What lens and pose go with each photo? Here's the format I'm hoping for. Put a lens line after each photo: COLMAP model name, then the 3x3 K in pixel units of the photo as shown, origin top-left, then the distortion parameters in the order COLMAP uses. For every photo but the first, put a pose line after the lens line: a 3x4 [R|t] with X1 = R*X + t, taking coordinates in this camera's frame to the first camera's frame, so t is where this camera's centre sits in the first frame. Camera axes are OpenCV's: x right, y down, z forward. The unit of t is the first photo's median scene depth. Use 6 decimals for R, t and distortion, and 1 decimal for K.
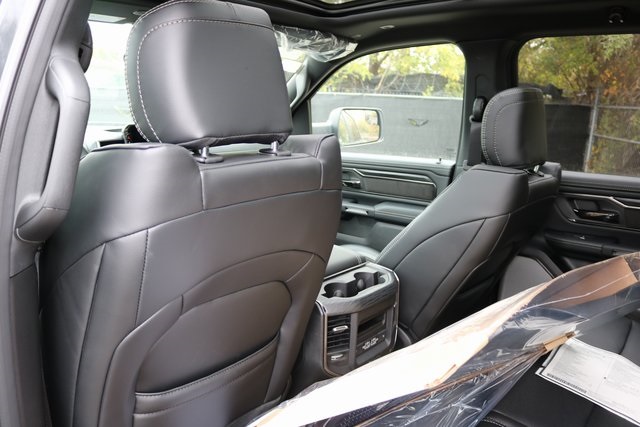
lens RADIAL K [[529.0, 0, 320.0], [0, 529.0, 213.5], [0, 0, 1]] dist [-0.177293, 0.159610]
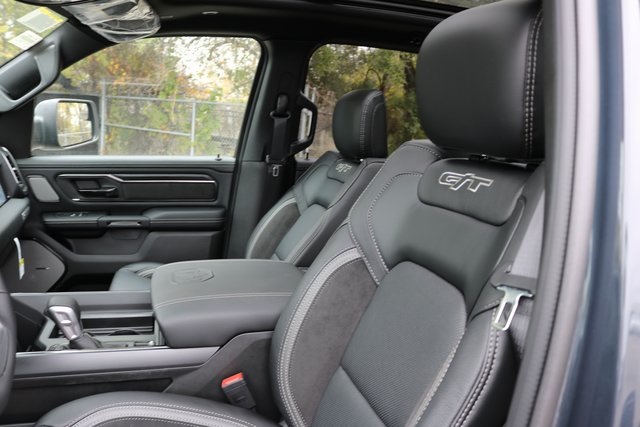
lens RADIAL K [[529.0, 0, 320.0], [0, 529.0, 213.5], [0, 0, 1]] dist [-0.177293, 0.159610]
pose [[0.502442, -0.150762, 0.851365, -0.523950], [0.131010, 0.986586, 0.097390, -0.069481], [-0.854628, 0.062604, 0.515453, 0.356815]]
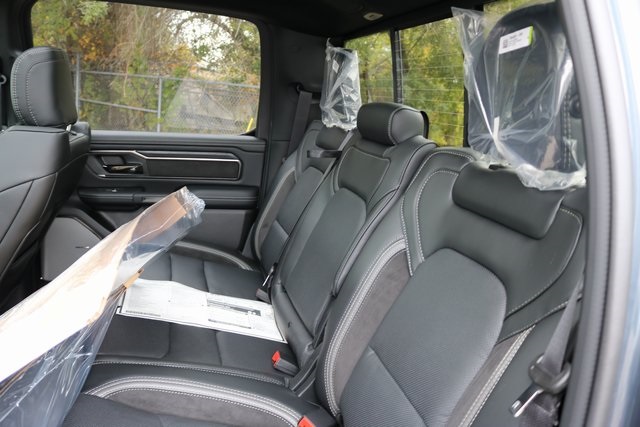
lens RADIAL K [[529.0, 0, 320.0], [0, 529.0, 213.5], [0, 0, 1]] dist [-0.177293, 0.159610]
pose [[0.592768, -0.158609, 0.789601, -0.069073], [0.106820, 0.987237, 0.118117, 0.008869], [-0.798258, 0.014329, 0.602145, -0.005155]]
